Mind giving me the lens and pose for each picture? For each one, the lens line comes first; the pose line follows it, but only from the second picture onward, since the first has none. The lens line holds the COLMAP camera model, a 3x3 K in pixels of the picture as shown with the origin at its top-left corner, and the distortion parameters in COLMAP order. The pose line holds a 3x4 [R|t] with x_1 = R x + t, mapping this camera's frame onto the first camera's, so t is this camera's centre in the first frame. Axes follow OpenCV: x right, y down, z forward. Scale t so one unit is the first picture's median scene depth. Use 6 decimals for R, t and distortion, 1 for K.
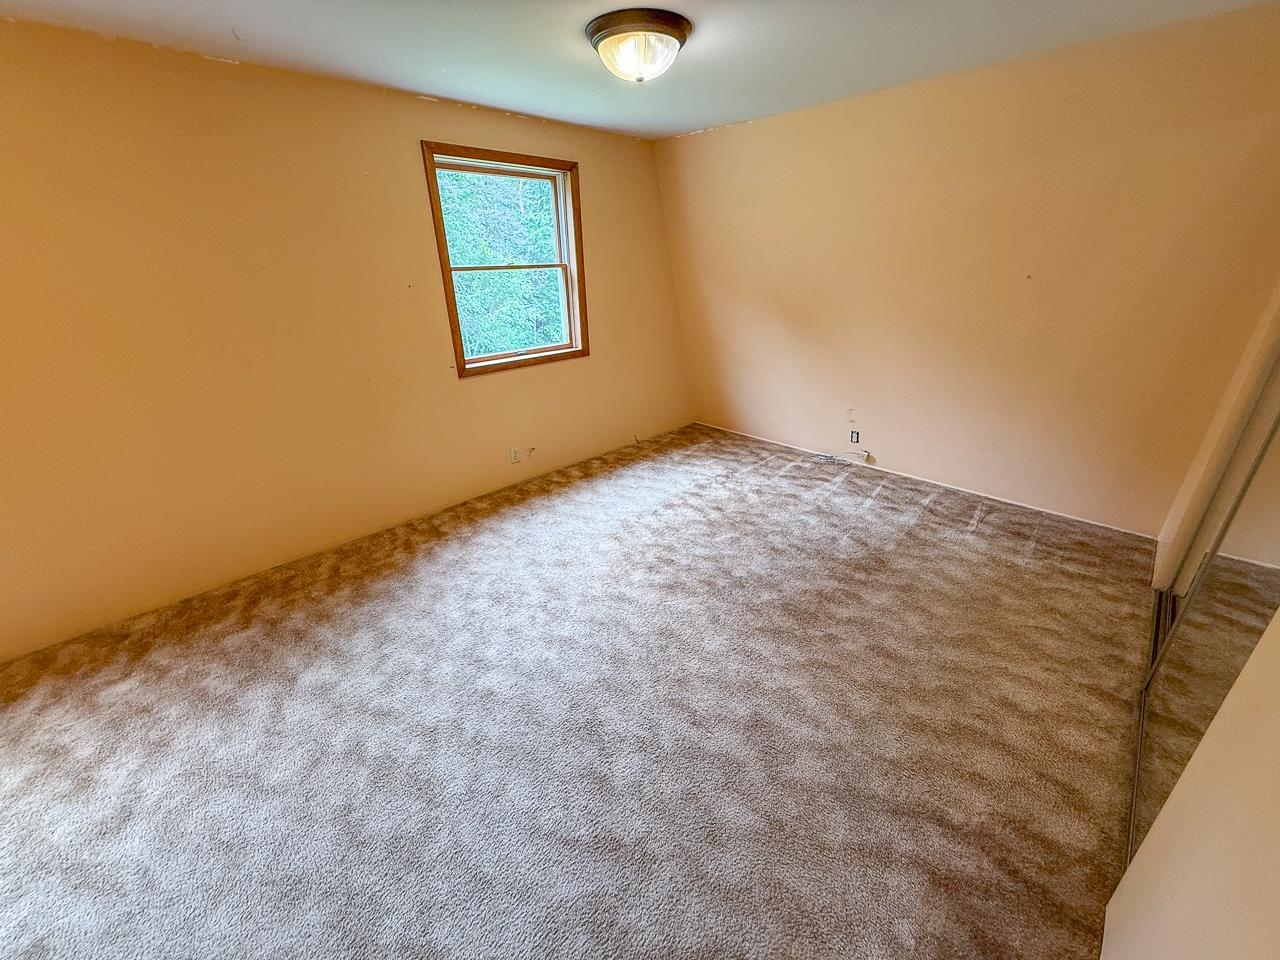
lens RADIAL K [[508.9, 0, 640.7], [0, 508.9, 480.8], [0, 0, 1]] dist [-0.000786, 0.000219]
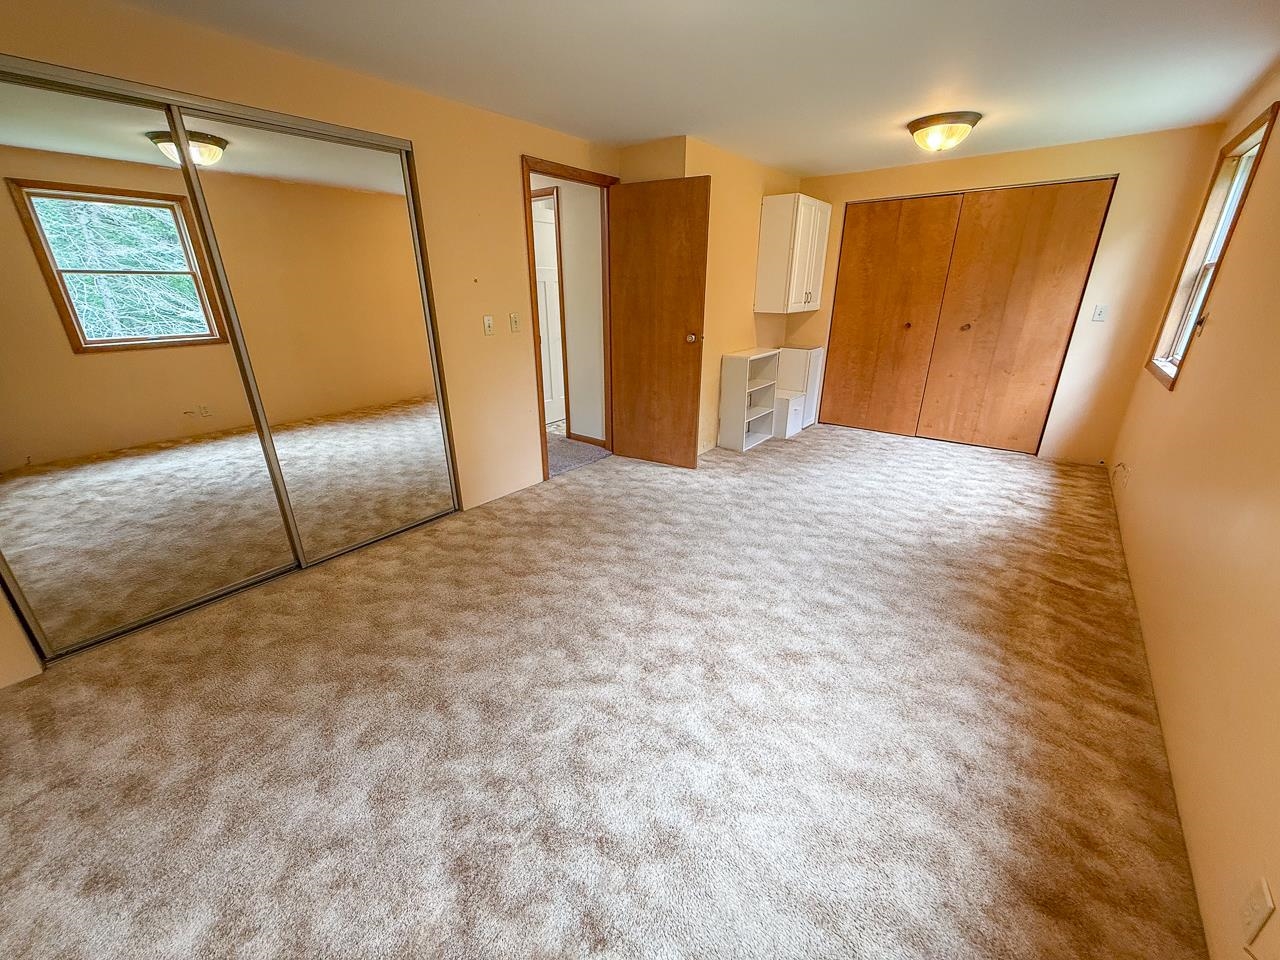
lens RADIAL K [[508.9, 0, 639.9], [0, 508.9, 479.5], [0, 0, 1]] dist [-0.000786, 0.000219]
pose [[-0.992753, 0.066909, -0.099828, 0.127435], [-0.022528, 0.712338, 0.701475, -0.551645], [0.118046, 0.698640, -0.705668, 1.374786]]
